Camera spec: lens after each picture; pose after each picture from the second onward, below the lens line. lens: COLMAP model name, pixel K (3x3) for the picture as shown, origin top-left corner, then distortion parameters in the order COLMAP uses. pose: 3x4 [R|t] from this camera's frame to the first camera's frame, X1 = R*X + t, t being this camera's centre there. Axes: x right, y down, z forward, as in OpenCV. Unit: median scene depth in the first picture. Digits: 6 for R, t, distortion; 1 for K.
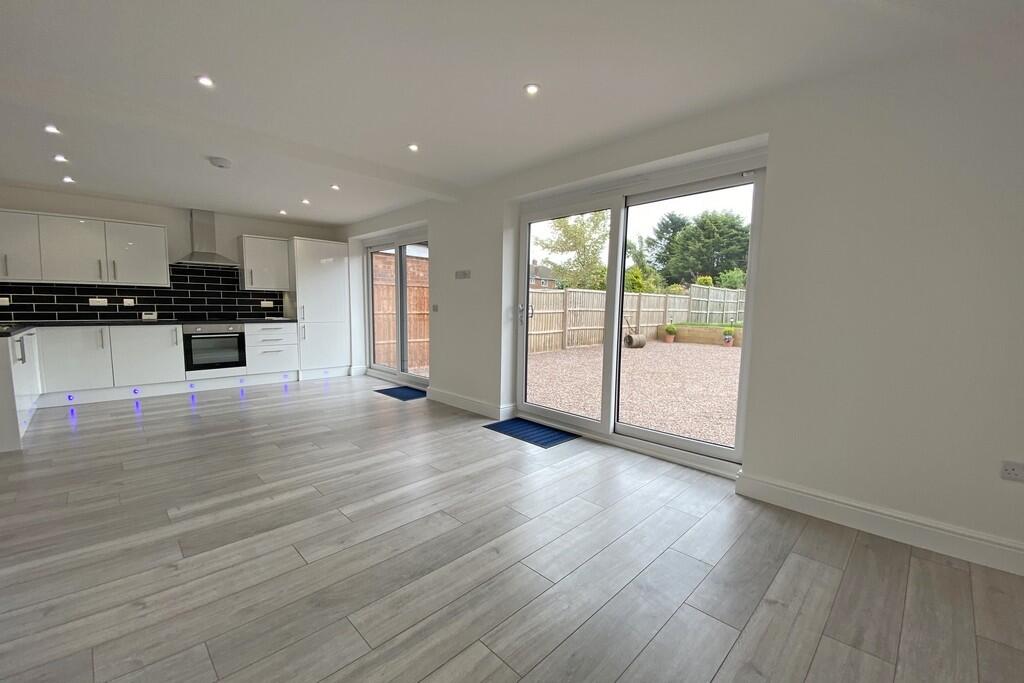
lens RADIAL K [[417.8, 0, 512.0], [0, 417.8, 341.5], [0, 0, 1]] dist [0.065091, -0.040856]
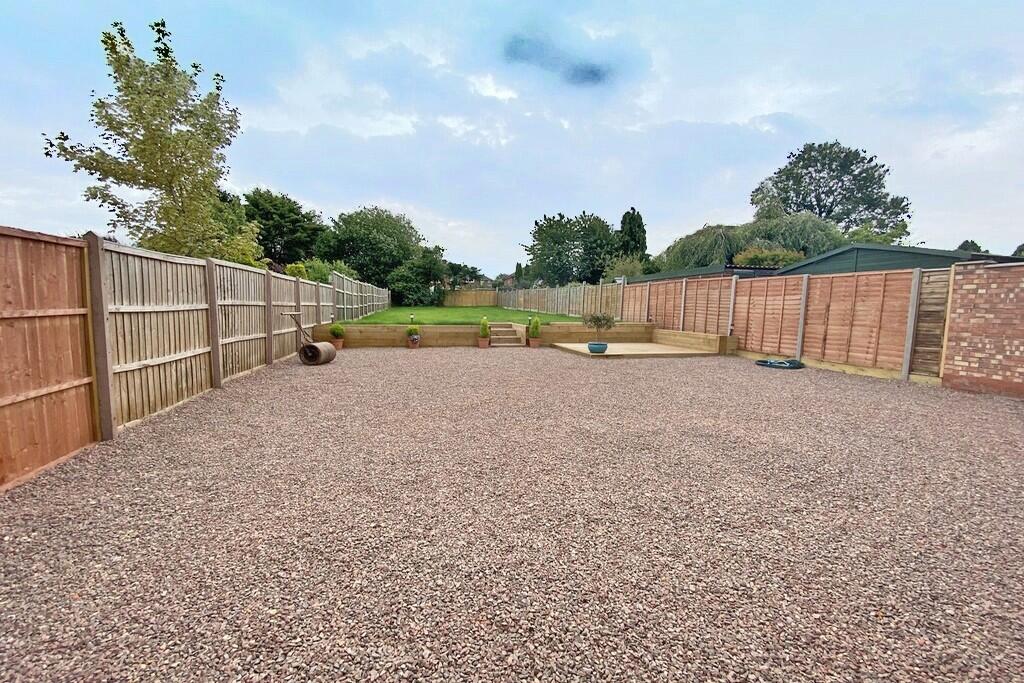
lens RADIAL K [[417.8, 0, 512.0], [0, 417.8, 341.5], [0, 0, 1]] dist [0.065091, -0.040856]
pose [[0.537166, -0.073532, 0.840265, -0.204431], [0.057585, 0.997066, 0.050440, -0.082384], [-0.841508, 0.021292, 0.539824, 0.998901]]
